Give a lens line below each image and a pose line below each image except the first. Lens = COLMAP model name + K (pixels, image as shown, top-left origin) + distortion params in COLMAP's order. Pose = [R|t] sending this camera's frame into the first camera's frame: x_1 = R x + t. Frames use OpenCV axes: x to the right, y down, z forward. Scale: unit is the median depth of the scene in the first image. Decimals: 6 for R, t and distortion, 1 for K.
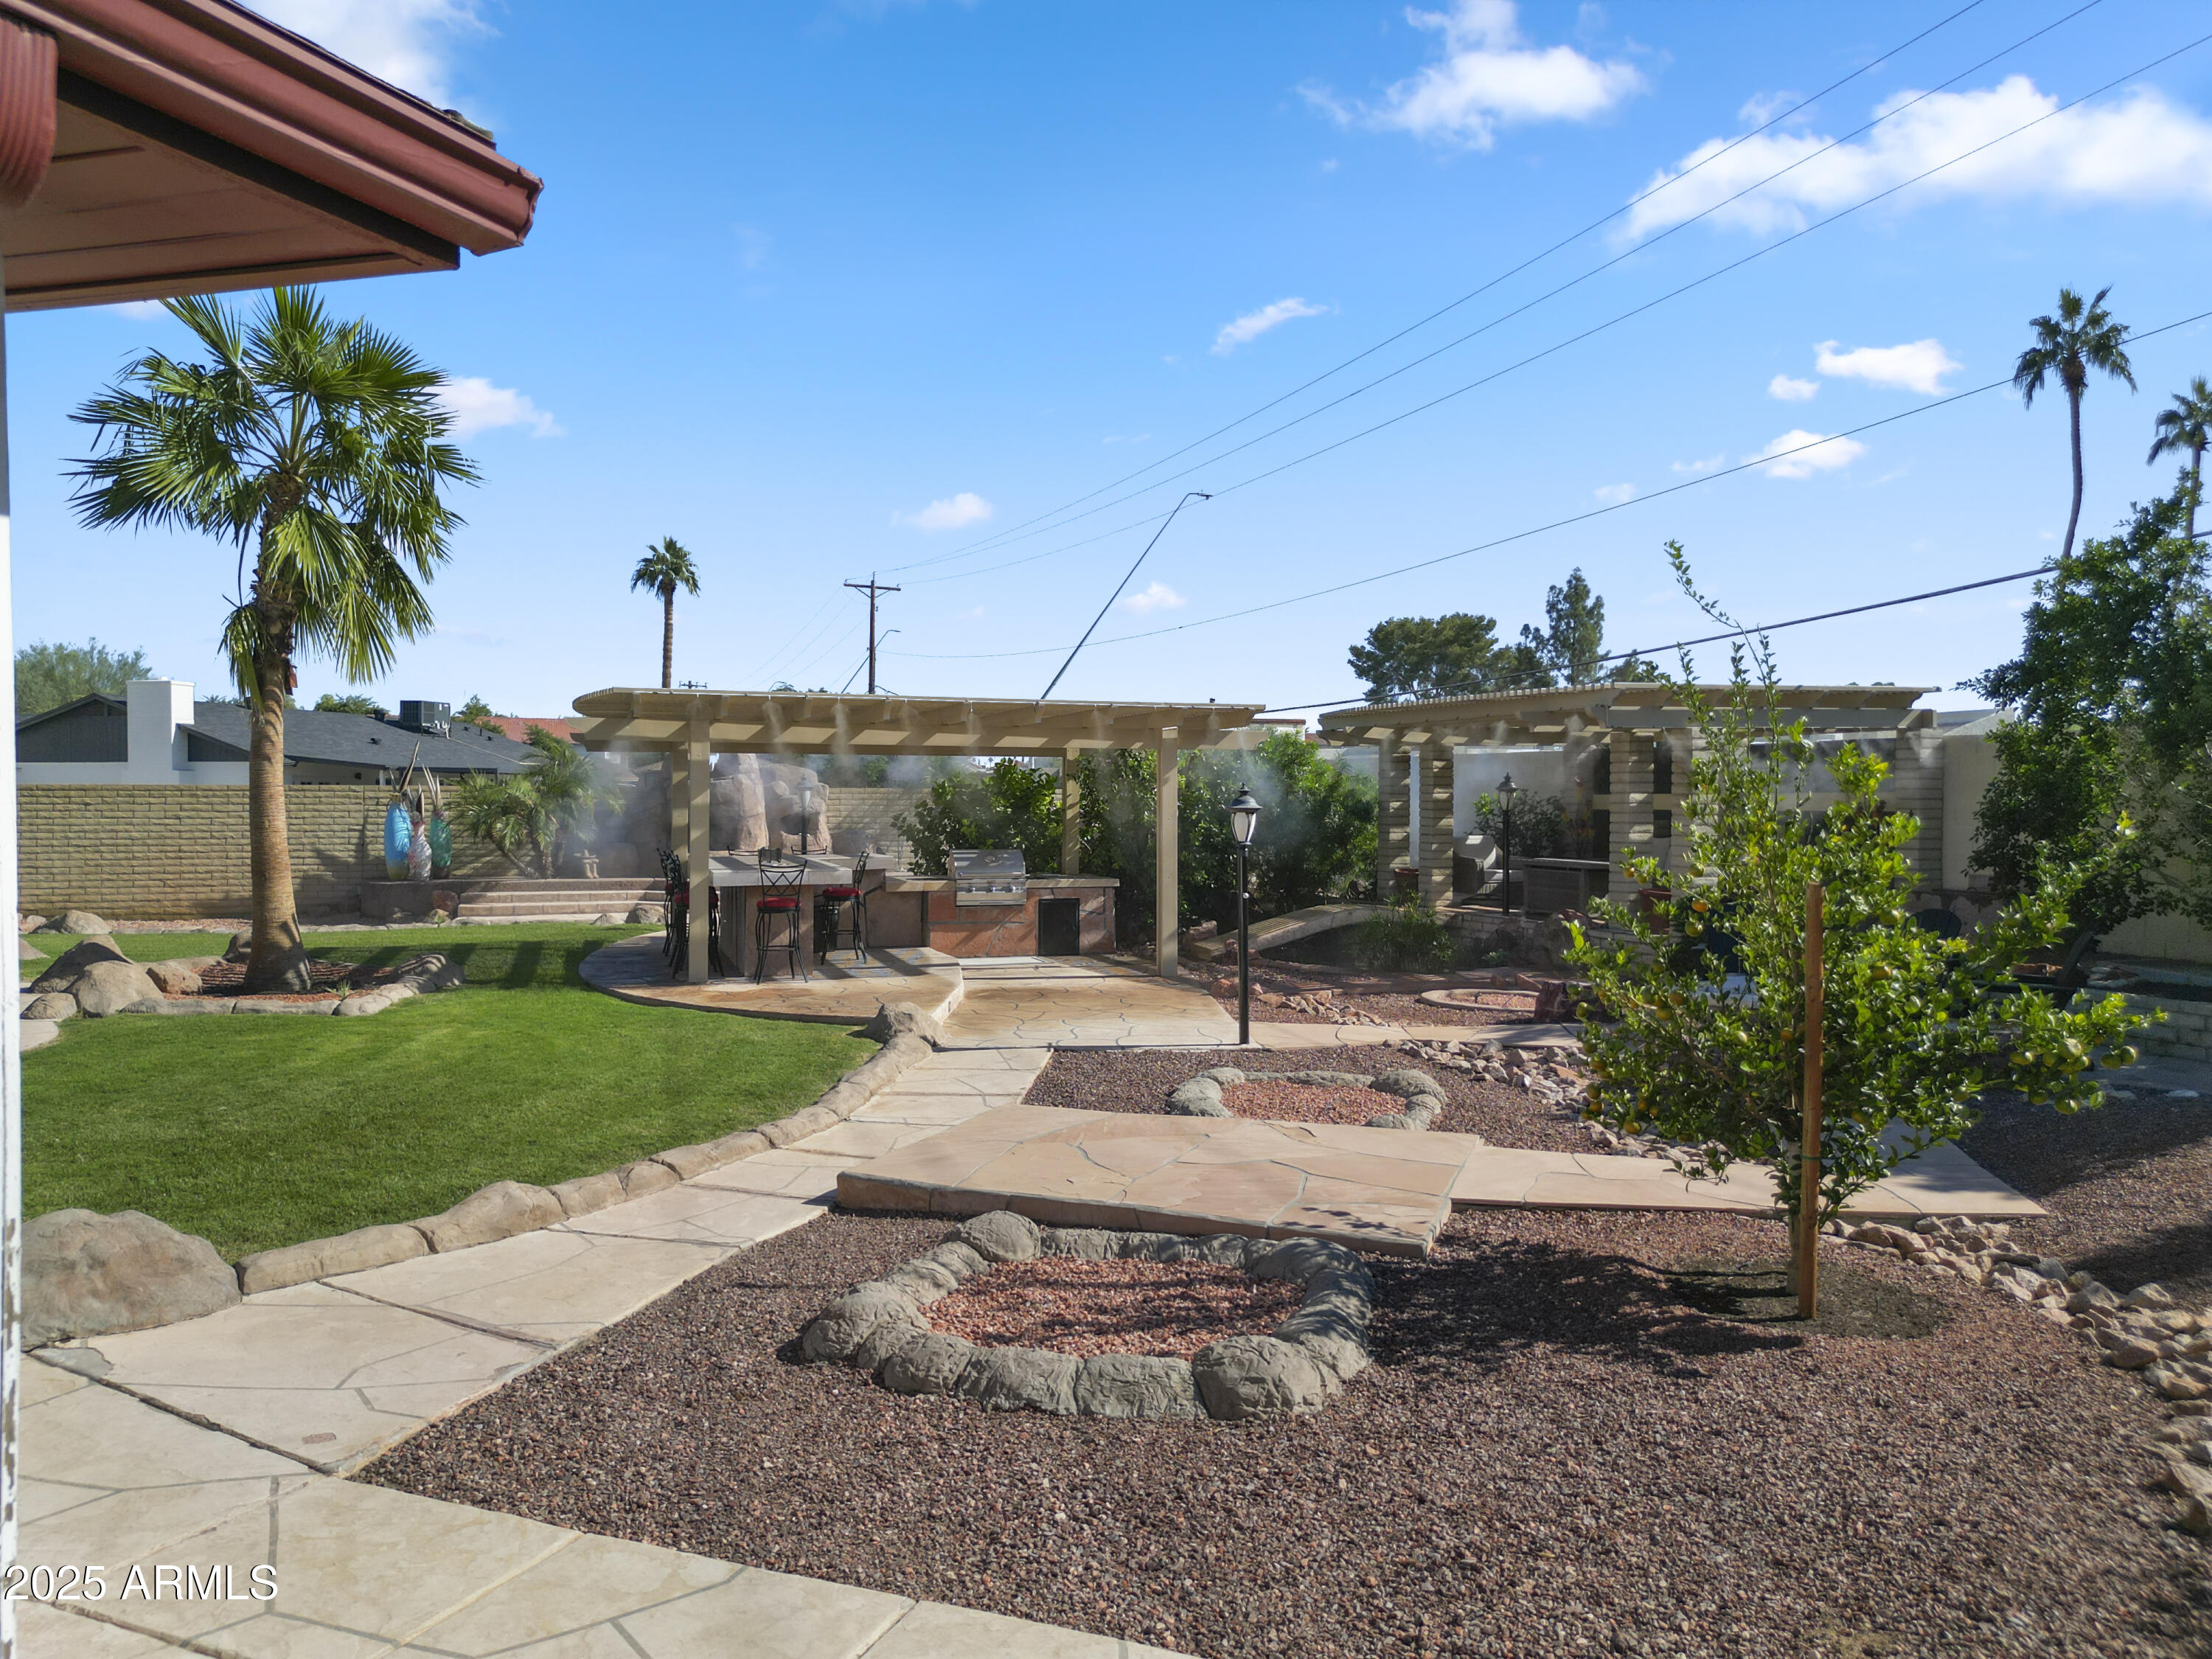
lens RADIAL K [[1546.5, 0, 1100.0], [0, 1546.5, 836.4], [0, 0, 1]] dist [0.104480, -0.150466]
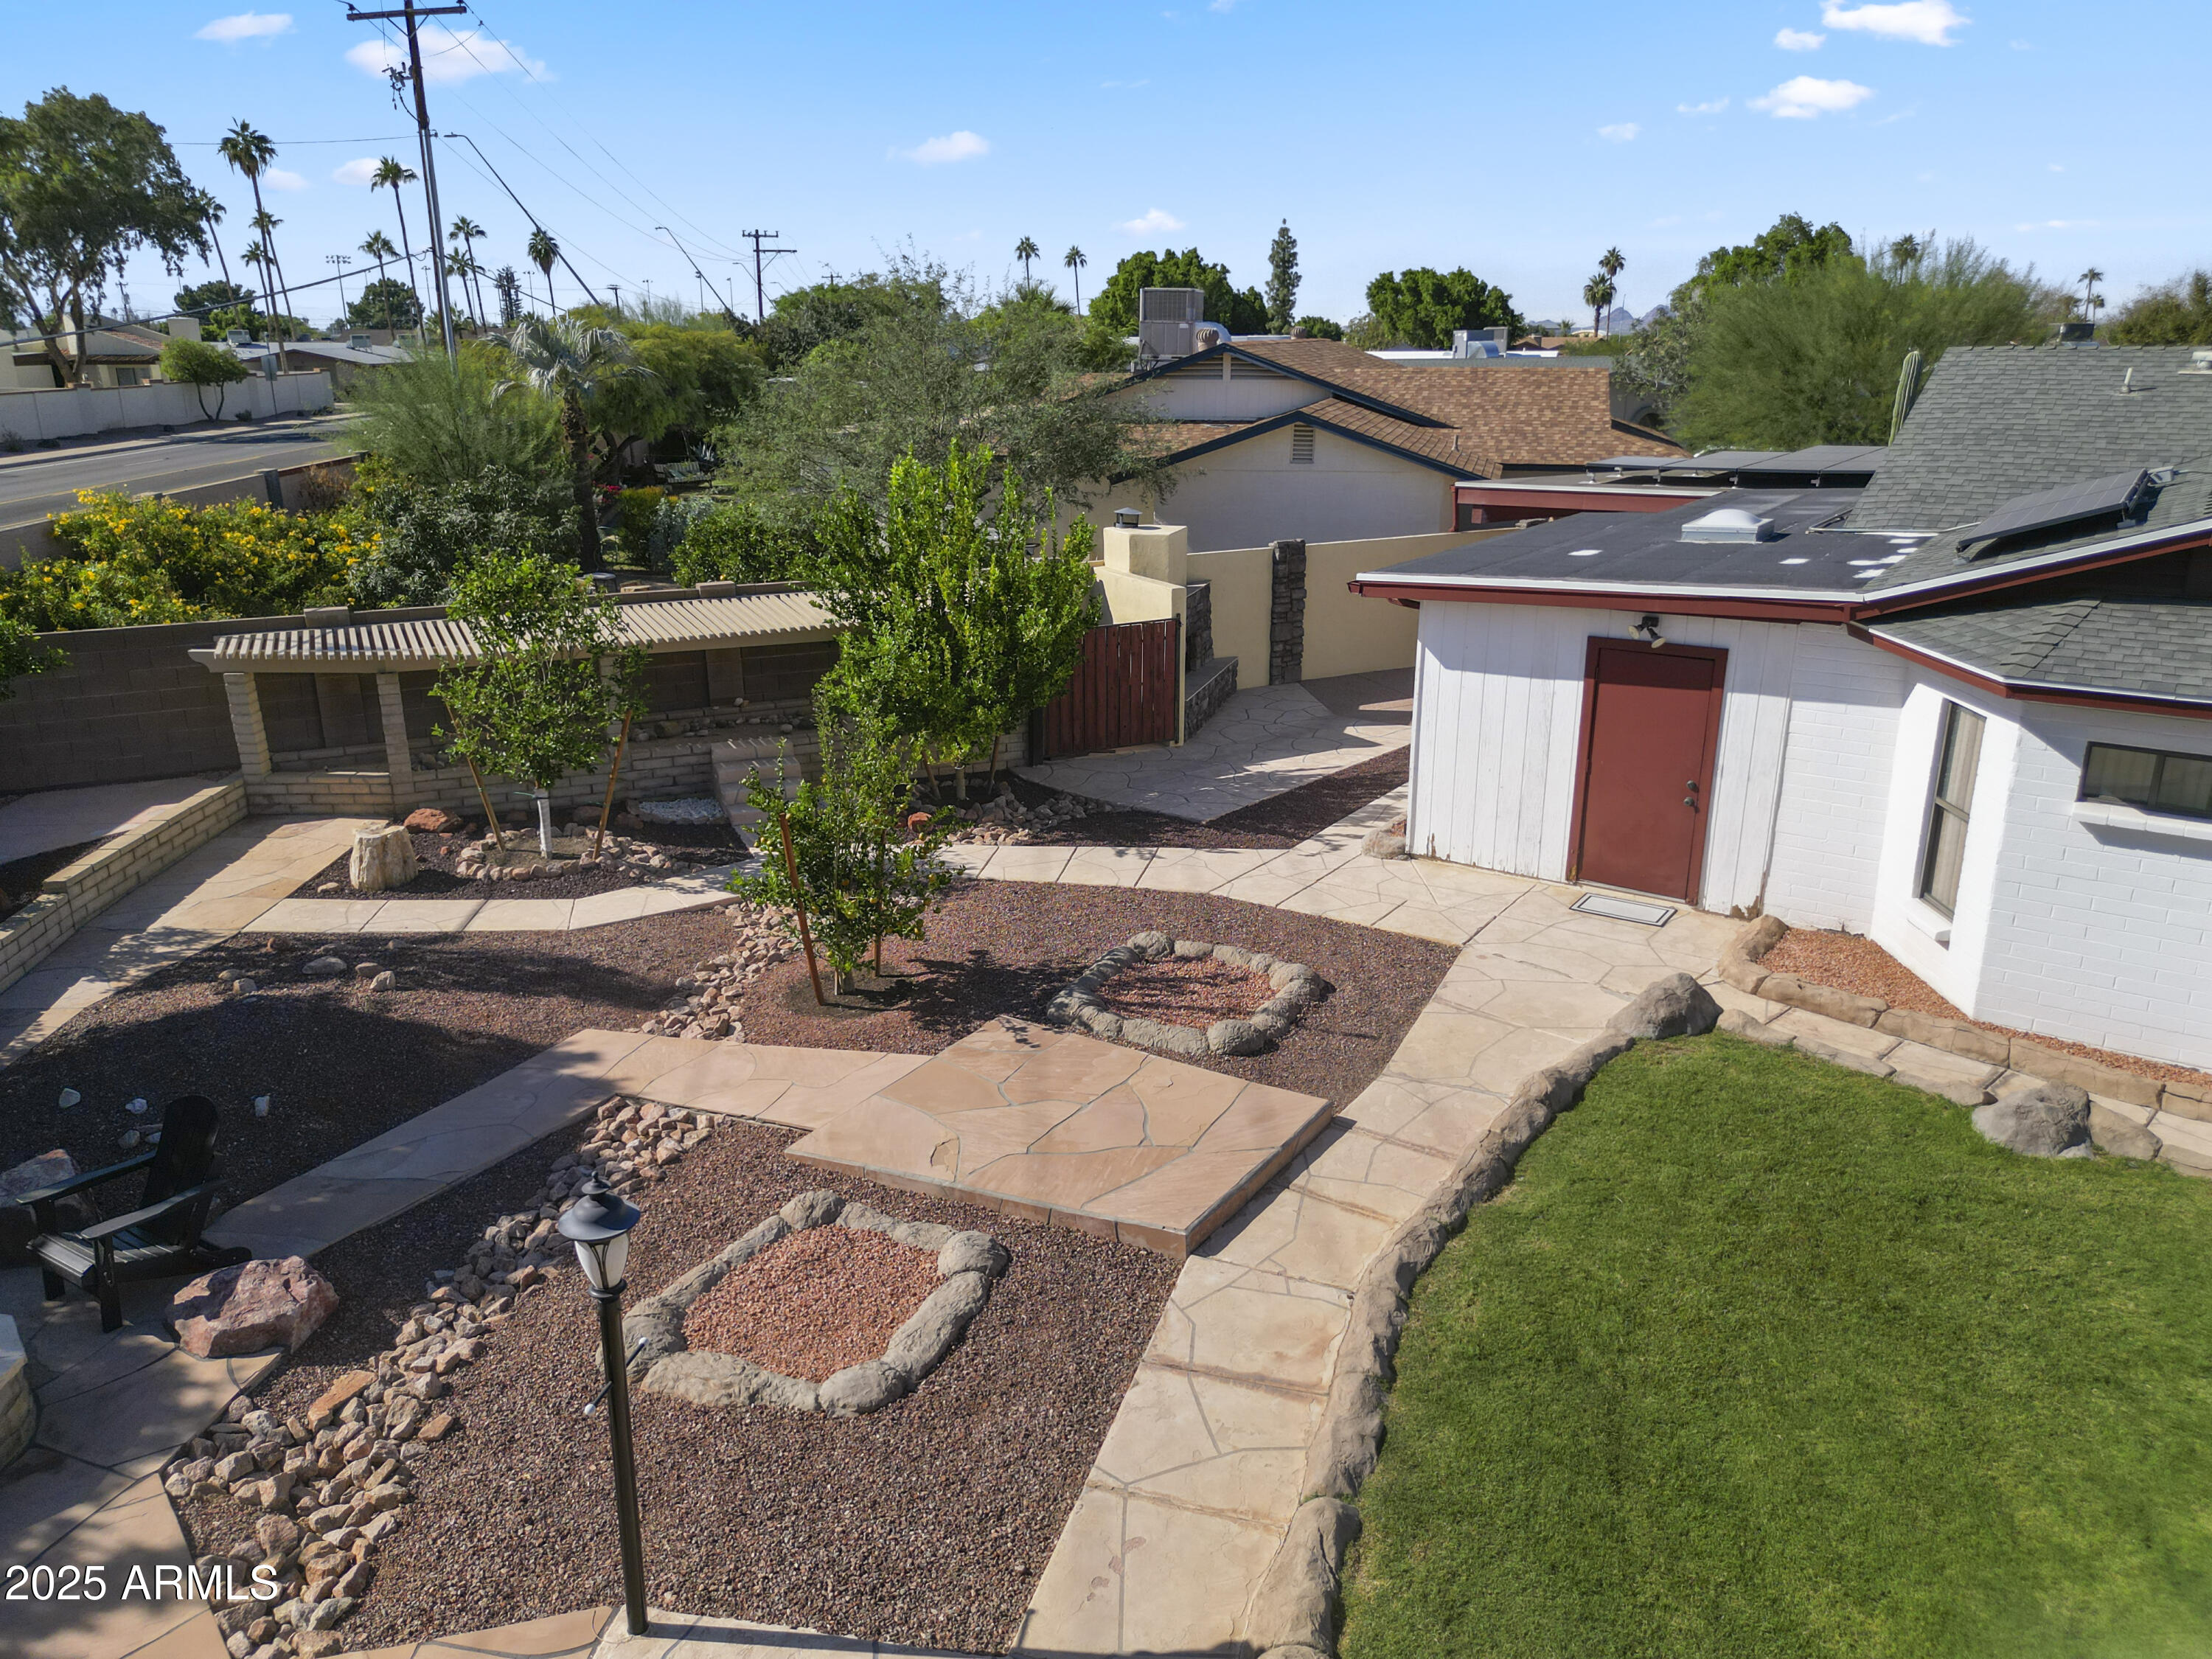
lens RADIAL K [[1559.8, 0, 1110.3], [0, 1559.8, 816.1], [0, 0, 1]] dist [0.068767, -0.070326]
pose [[-0.976594, -0.067819, 0.204120, -0.035025], [-0.000129, 0.949176, 0.314747, -0.068038], [-0.215091, 0.307354, -0.926968, 0.325392]]
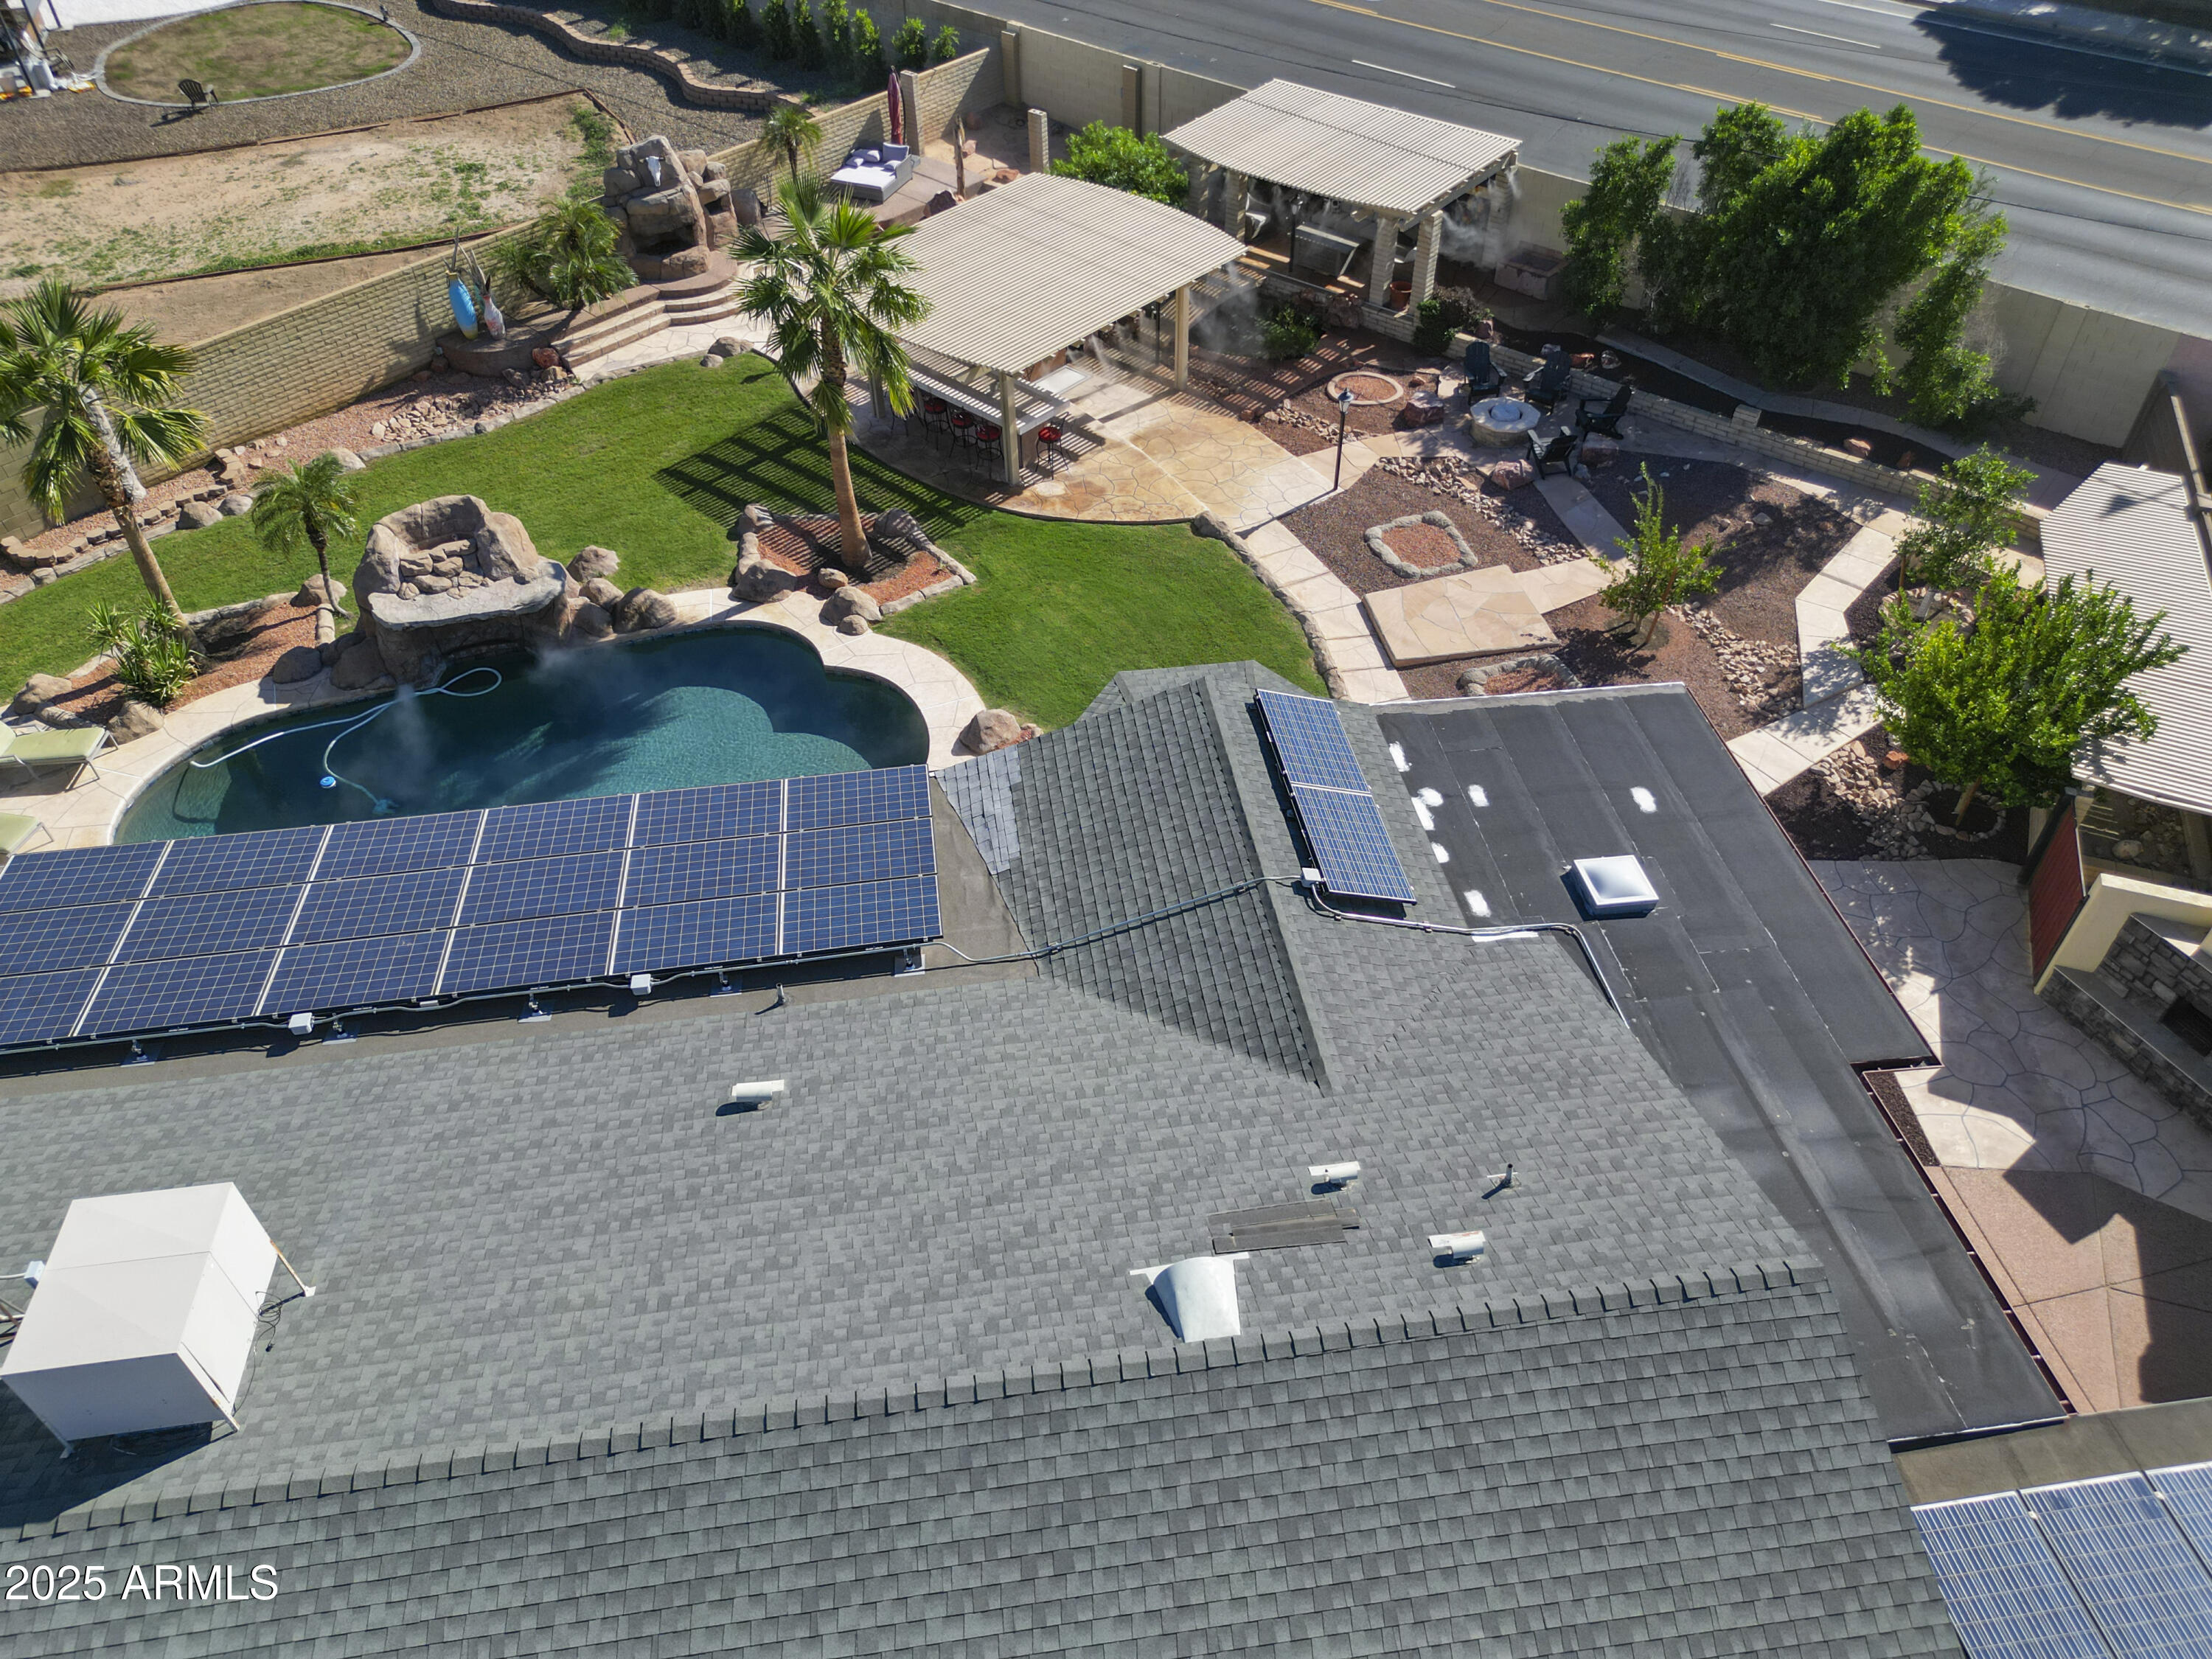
lens RADIAL K [[1556.7, 0, 1107.2], [0, 1556.7, 831.4], [0, 0, 1]] dist [0.061473, -0.064366]
pose [[0.862741, -0.358854, 0.356233, -0.294758], [0.024753, 0.733639, 0.679088, -0.263032], [-0.505040, -0.577059, 0.641823, -0.155232]]
